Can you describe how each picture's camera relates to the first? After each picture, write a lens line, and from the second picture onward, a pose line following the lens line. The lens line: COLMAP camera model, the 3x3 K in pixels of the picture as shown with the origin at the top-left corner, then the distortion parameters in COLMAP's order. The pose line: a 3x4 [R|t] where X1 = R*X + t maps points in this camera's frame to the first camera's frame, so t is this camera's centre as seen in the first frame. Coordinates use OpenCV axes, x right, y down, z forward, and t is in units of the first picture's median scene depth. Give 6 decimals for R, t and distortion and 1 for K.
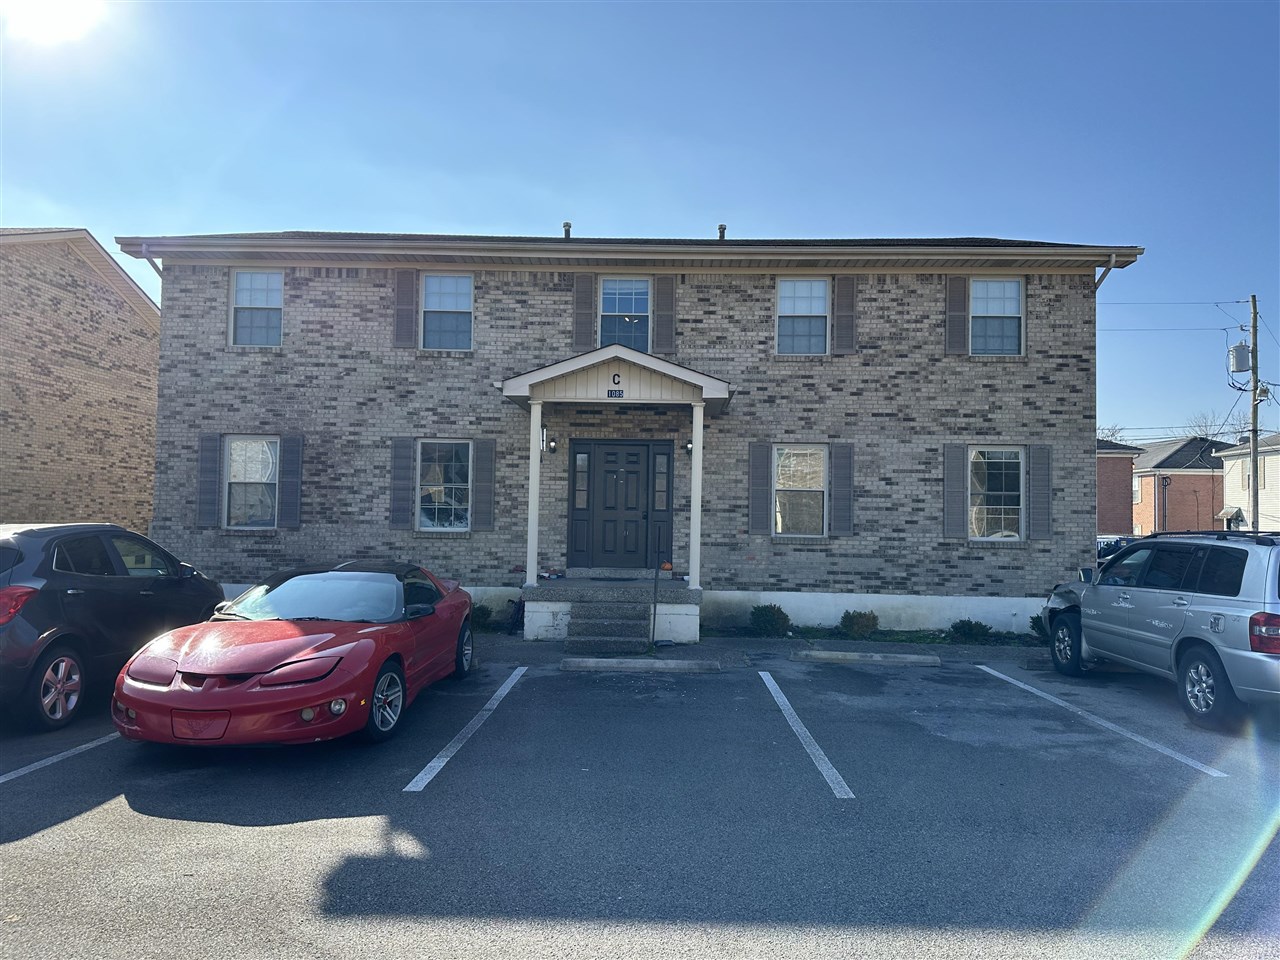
lens RADIAL K [[893.3, 0, 638.5], [0, 893.3, 490.1], [0, 0, 1]] dist [0.073118, -0.084376]
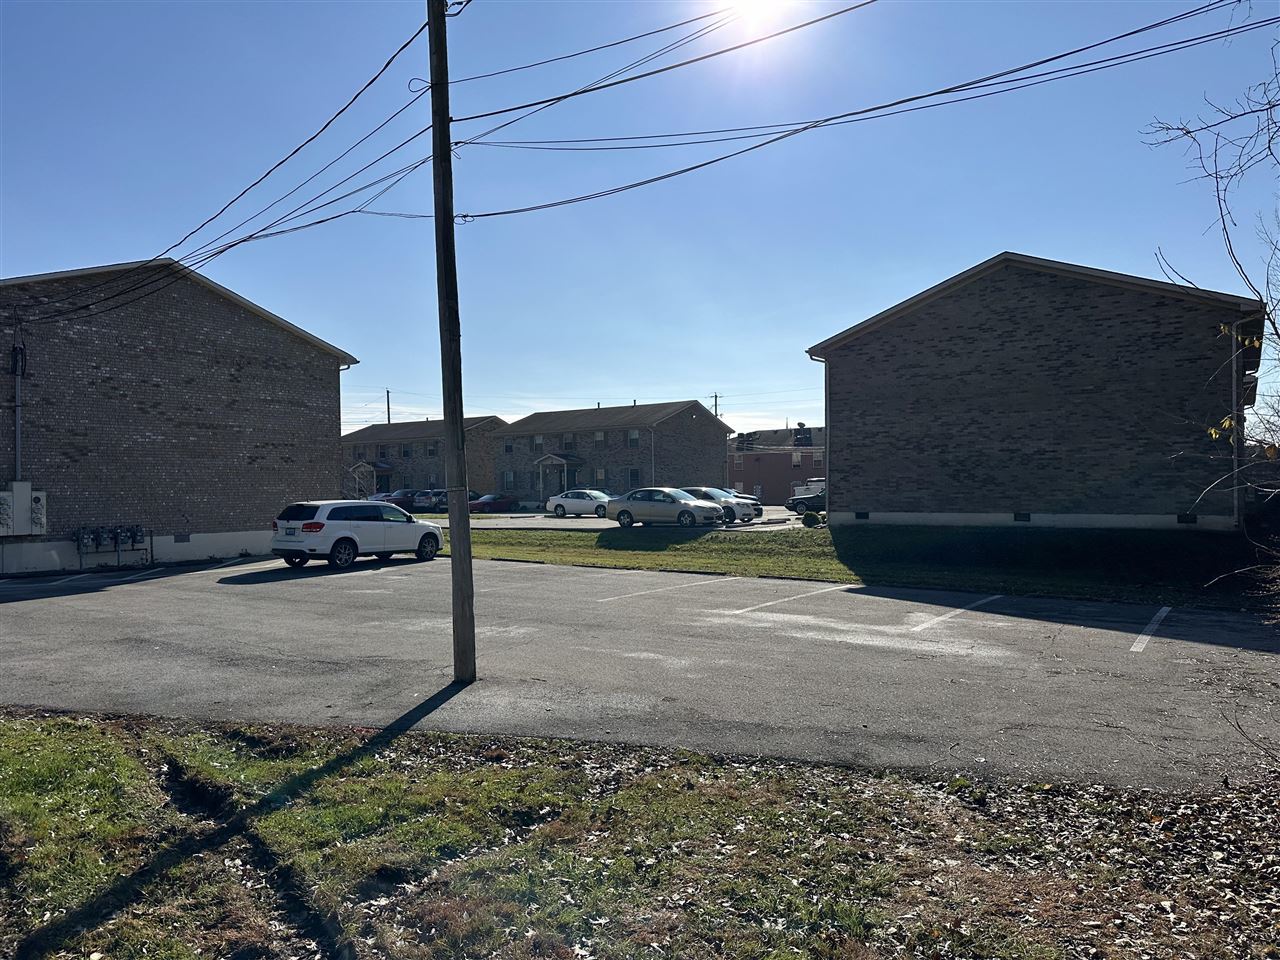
lens RADIAL K [[893.3, 0, 638.5], [0, 893.3, 490.1], [0, 0, 1]] dist [0.073118, -0.084376]
pose [[0.845022, -0.027820, -0.534008, 2.790287], [0.043888, 0.998885, 0.017411, -0.013213], [0.532928, -0.038149, 0.845300, -2.761855]]
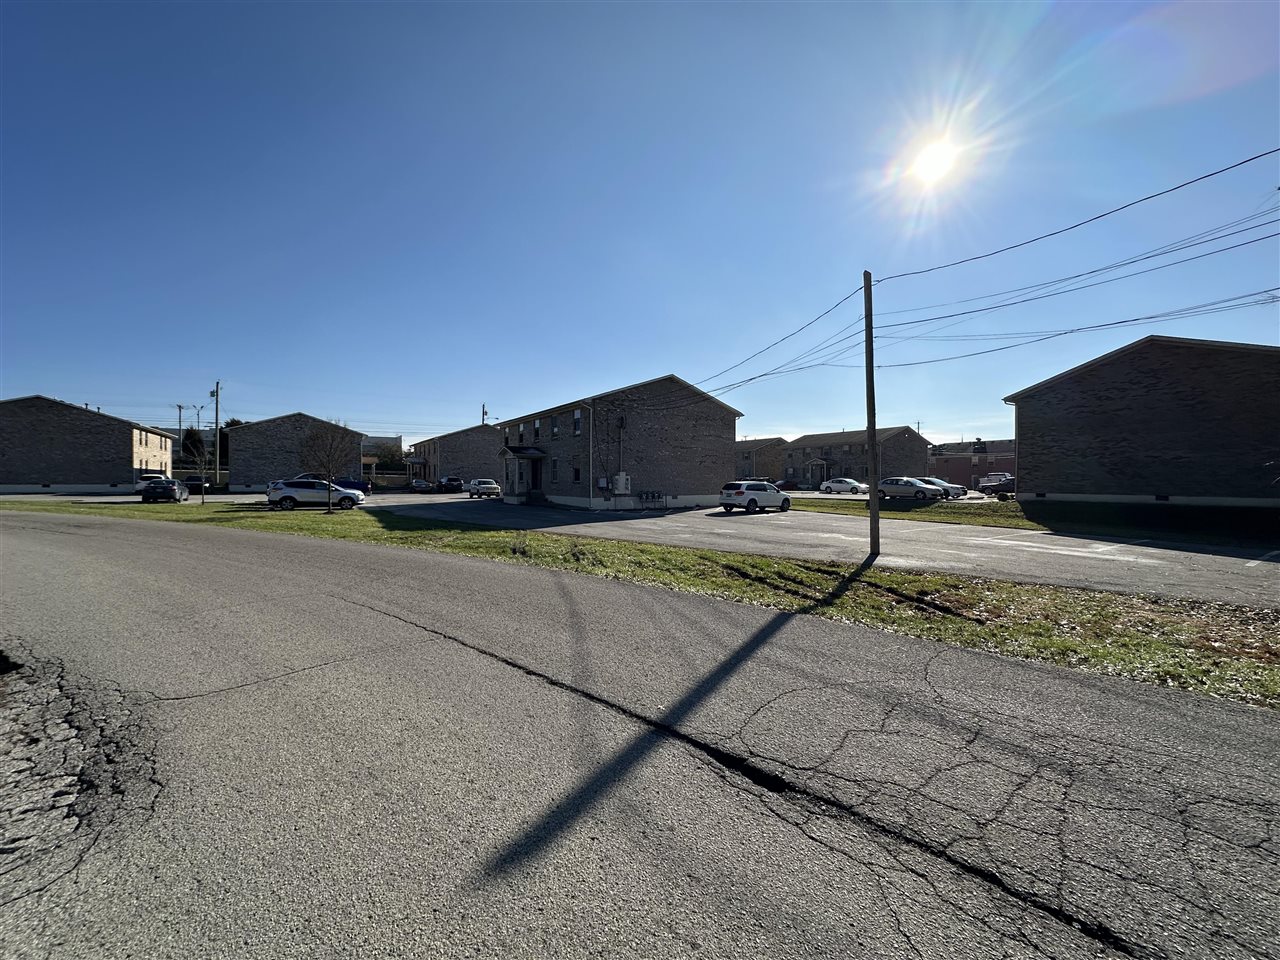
lens RADIAL K [[508.9, 0, 640.0], [0, 508.9, 480.0], [0, 0, 1]] dist [-0.001531, 0.000250]
pose [[0.579918, -0.015822, -0.814521, 2.832950], [0.035109, 0.999368, 0.005584, -0.021501], [0.813918, -0.031835, 0.580107, -3.156803]]
